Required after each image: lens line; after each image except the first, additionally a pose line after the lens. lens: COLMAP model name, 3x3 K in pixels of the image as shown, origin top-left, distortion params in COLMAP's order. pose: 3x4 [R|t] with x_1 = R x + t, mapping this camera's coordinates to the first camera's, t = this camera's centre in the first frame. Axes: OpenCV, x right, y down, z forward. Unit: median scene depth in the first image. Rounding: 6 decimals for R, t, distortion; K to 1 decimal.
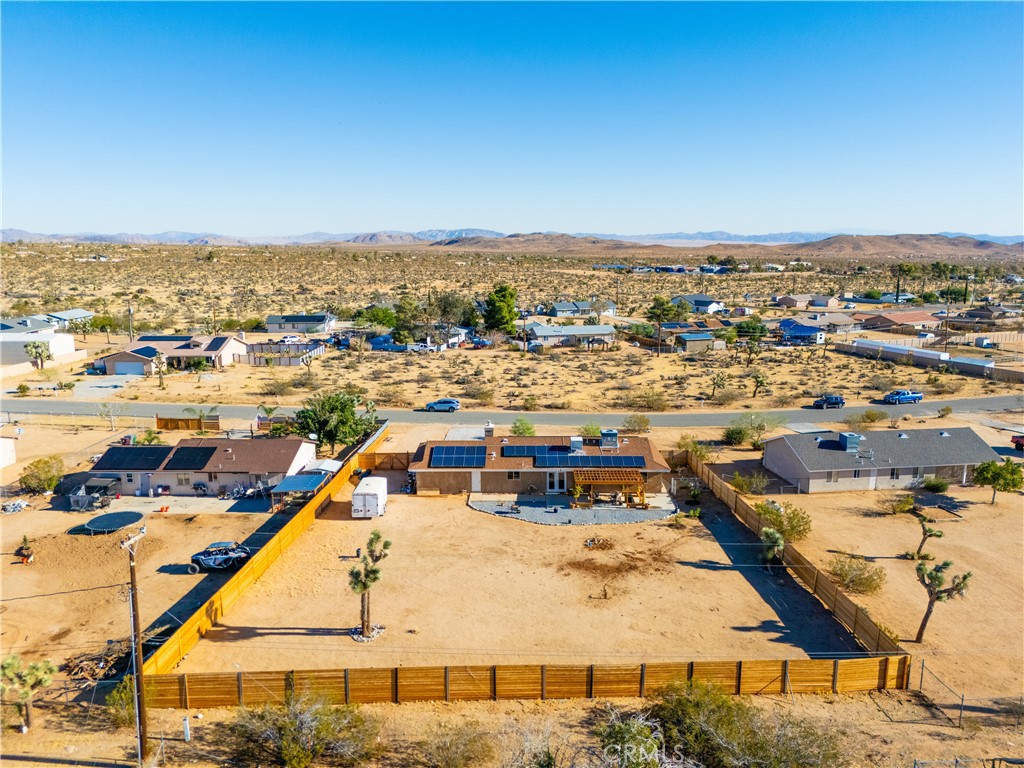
lens RADIAL K [[755.0, 0, 512.0], [0, 755.0, 384.0], [0, 0, 1]] dist [0.084585, -0.100800]
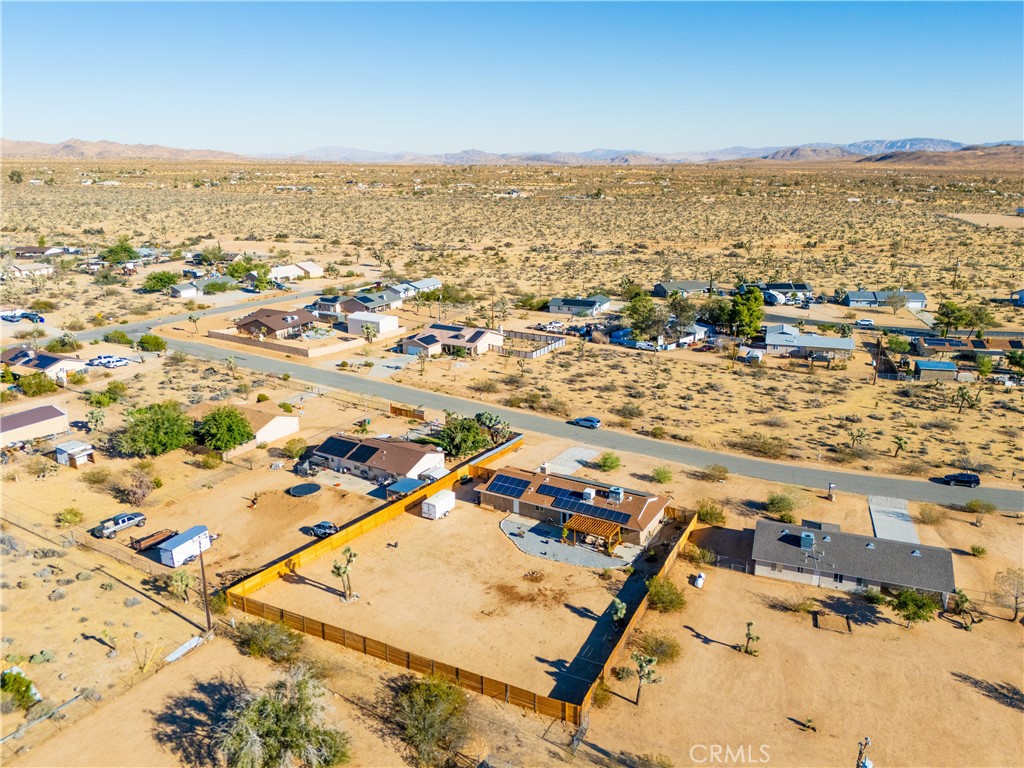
lens RADIAL K [[755.0, 0, 512.0], [0, 755.0, 384.0], [0, 0, 1]] dist [0.084585, -0.100800]
pose [[0.866072, 0.138963, -0.480218, 0.590467], [-0.087231, 0.987860, 0.128542, -0.277003], [0.492251, -0.069436, 0.867680, -0.219520]]
